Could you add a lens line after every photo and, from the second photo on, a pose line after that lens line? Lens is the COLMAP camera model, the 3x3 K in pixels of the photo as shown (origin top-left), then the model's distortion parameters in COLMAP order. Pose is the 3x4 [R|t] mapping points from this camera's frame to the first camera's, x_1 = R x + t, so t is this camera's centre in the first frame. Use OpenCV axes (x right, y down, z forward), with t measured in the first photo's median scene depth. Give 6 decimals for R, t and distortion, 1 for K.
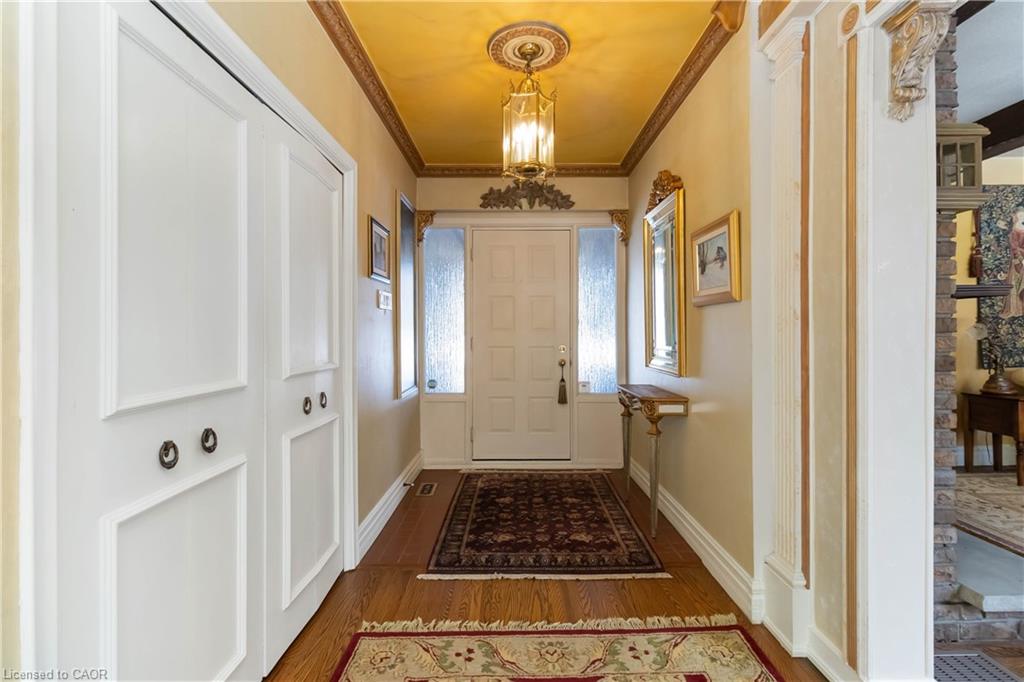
lens RADIAL K [[476.1, 0, 511.7], [0, 476.1, 336.7], [0, 0, 1]] dist [0.003721, -0.002023]
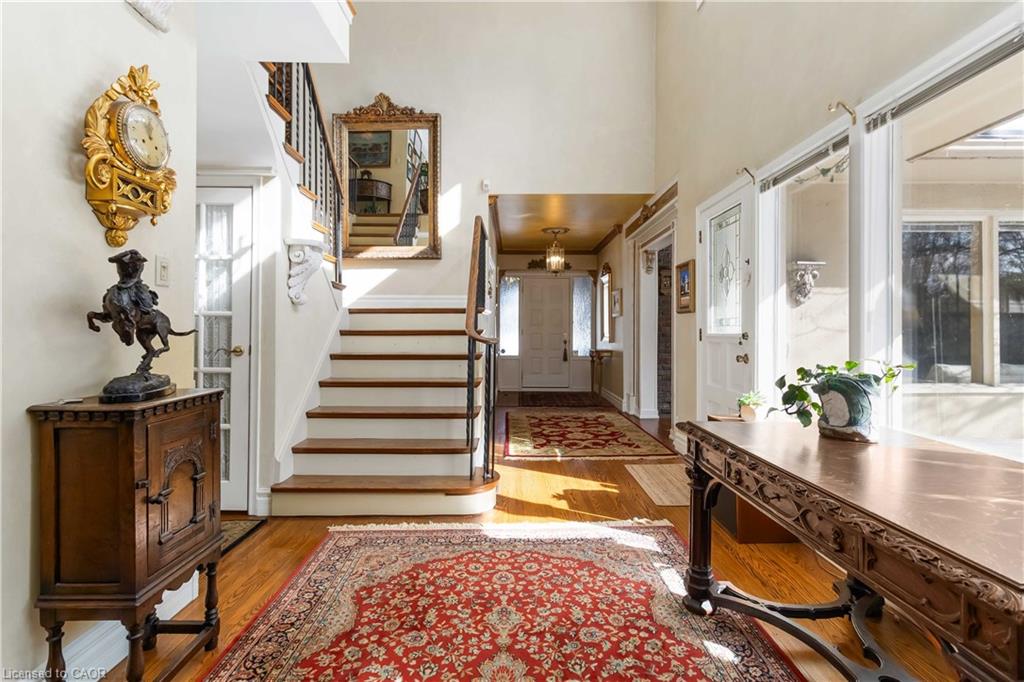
lens RADIAL K [[476.1, 0, 512.9], [0, 476.1, 336.1], [0, 0, 1]] dist [0.003721, -0.002023]
pose [[0.999961, 0.007942, 0.003884, -0.160016], [-0.007940, 0.999968, -0.000691, 0.042052], [-0.003890, 0.000660, 0.999992, -1.324906]]
